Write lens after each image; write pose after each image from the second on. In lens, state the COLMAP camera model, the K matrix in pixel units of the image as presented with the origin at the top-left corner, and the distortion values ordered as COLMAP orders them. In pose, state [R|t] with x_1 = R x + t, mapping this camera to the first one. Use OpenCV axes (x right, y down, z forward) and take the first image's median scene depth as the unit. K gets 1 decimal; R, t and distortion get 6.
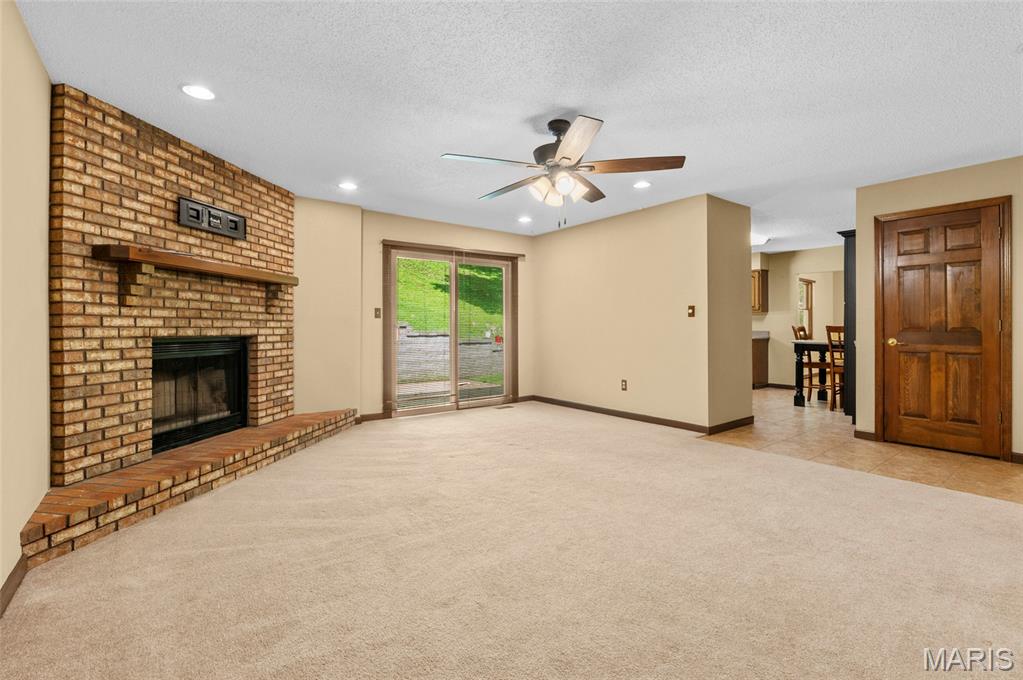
lens RADIAL K [[478.1, 0, 511.2], [0, 478.1, 323.4], [0, 0, 1]] dist [0.003074, 0.000089]
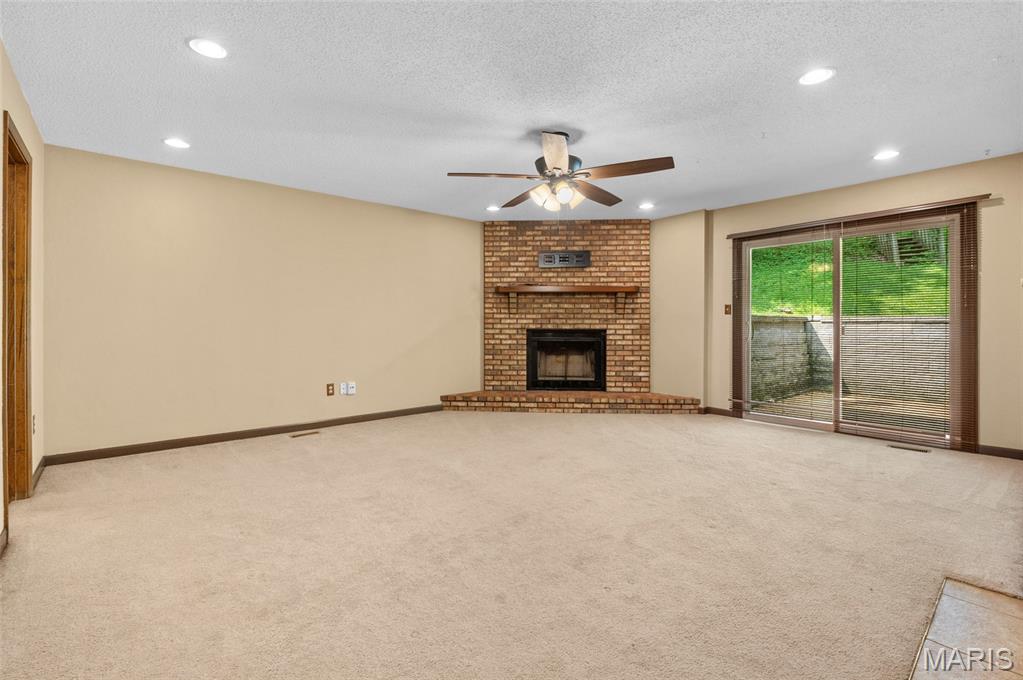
lens RADIAL K [[478.1, 0, 511.2], [0, 478.1, 323.4], [0, 0, 1]] dist [0.003074, 0.000089]
pose [[0.030473, -0.002238, -0.999533, 1.159064], [0.008088, 0.999965, -0.001992, 0.009689], [0.999503, -0.008023, 0.030490, 0.848882]]
